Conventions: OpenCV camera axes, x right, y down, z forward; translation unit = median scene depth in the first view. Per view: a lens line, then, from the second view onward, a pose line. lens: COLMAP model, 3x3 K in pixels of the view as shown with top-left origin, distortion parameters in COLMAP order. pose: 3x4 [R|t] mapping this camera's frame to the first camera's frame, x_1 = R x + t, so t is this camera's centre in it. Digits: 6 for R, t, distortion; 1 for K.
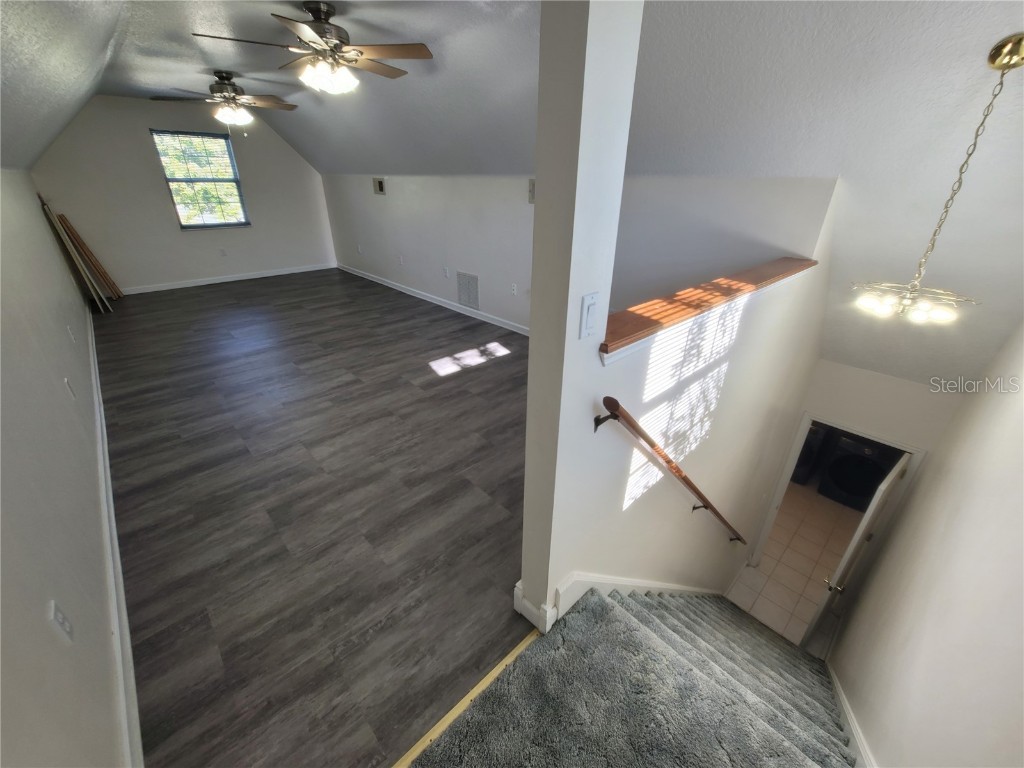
lens RADIAL K [[416.4, 0, 508.7], [0, 416.4, 383.9], [0, 0, 1]] dist [-0.002377, 0.001197]
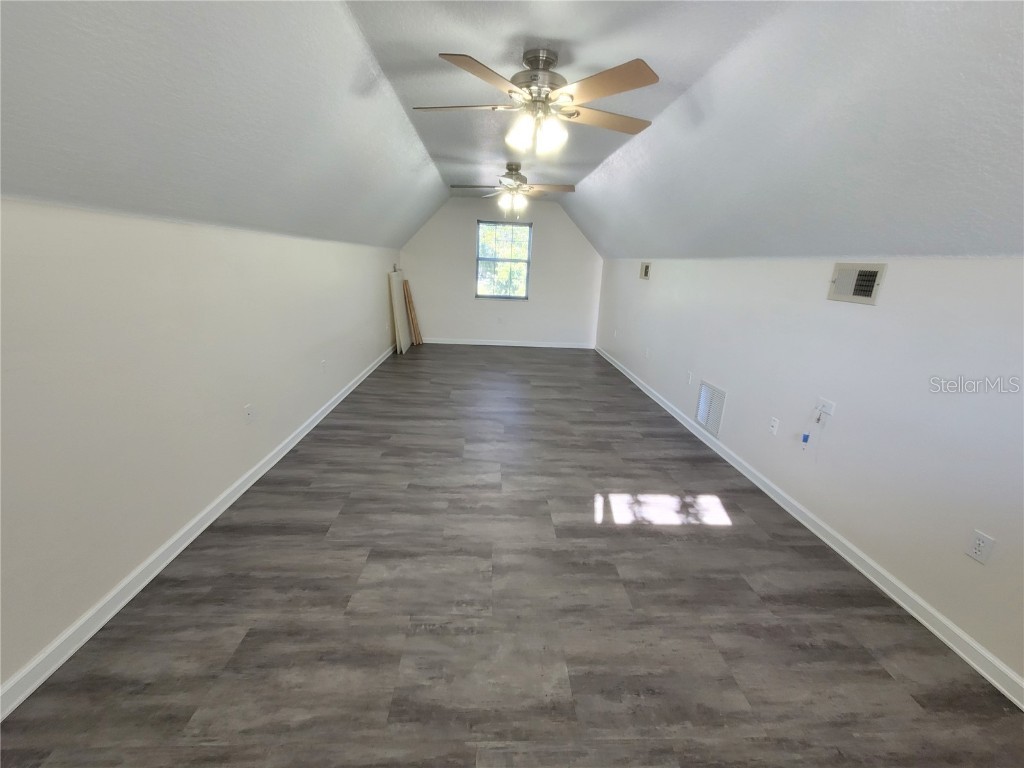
lens RADIAL K [[416.4, 0, 512.8], [0, 416.4, 382.0], [0, 0, 1]] dist [-0.002377, 0.001197]
pose [[0.763969, 0.204666, -0.611935, 0.091220], [-0.322334, 0.942605, -0.087157, -0.118182], [0.558975, 0.263832, 0.786091, 0.293181]]
